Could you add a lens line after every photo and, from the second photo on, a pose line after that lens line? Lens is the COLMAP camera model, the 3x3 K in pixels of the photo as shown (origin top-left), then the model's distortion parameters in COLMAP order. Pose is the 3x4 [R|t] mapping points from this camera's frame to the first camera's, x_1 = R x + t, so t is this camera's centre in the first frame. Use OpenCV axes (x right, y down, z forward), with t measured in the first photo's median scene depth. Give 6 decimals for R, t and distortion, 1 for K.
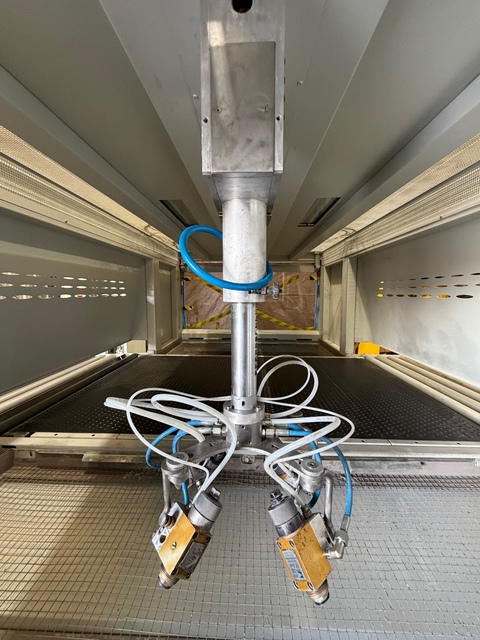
lens RADIAL K [[256.3, 0, 238.8], [0, 256.3, 321.1], [0, 0, 1]] dist [-0.002645, 0.000034]
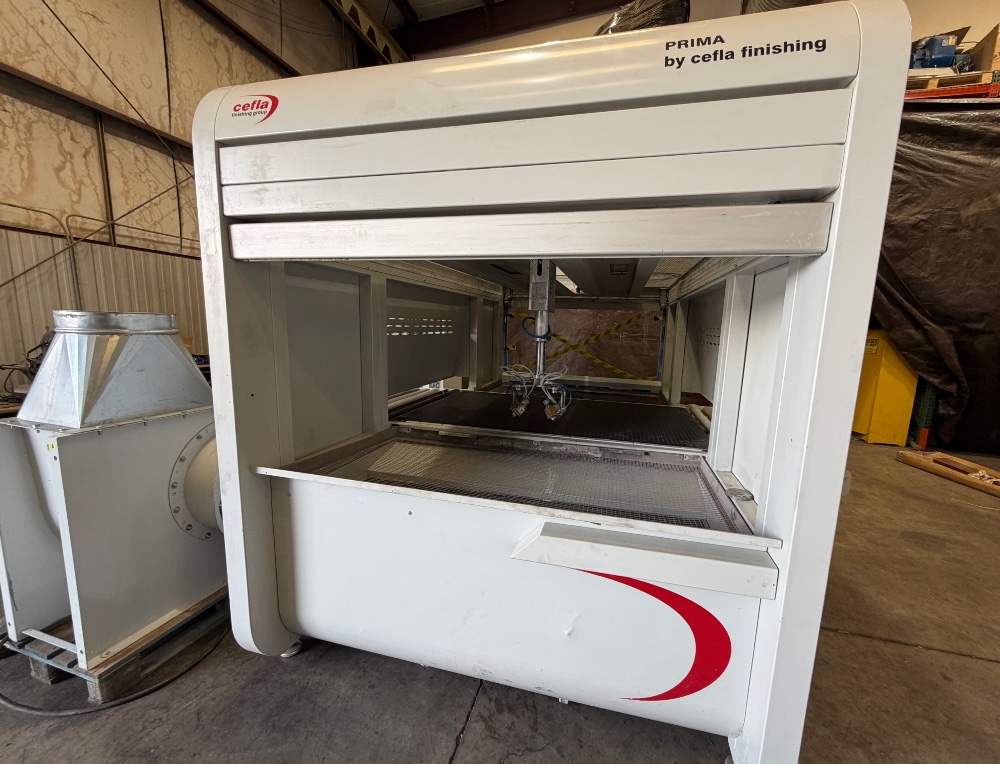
lens RADIAL K [[407.2, 0, 502.7], [0, 407.2, 385.1], [0, 0, 1]] dist [0.001105, 0.000009]
pose [[0.973855, 0.062585, -0.218378, 0.128880], [-0.055463, 0.997714, 0.038600, 0.035069], [0.220295, -0.025479, 0.975101, -0.537918]]
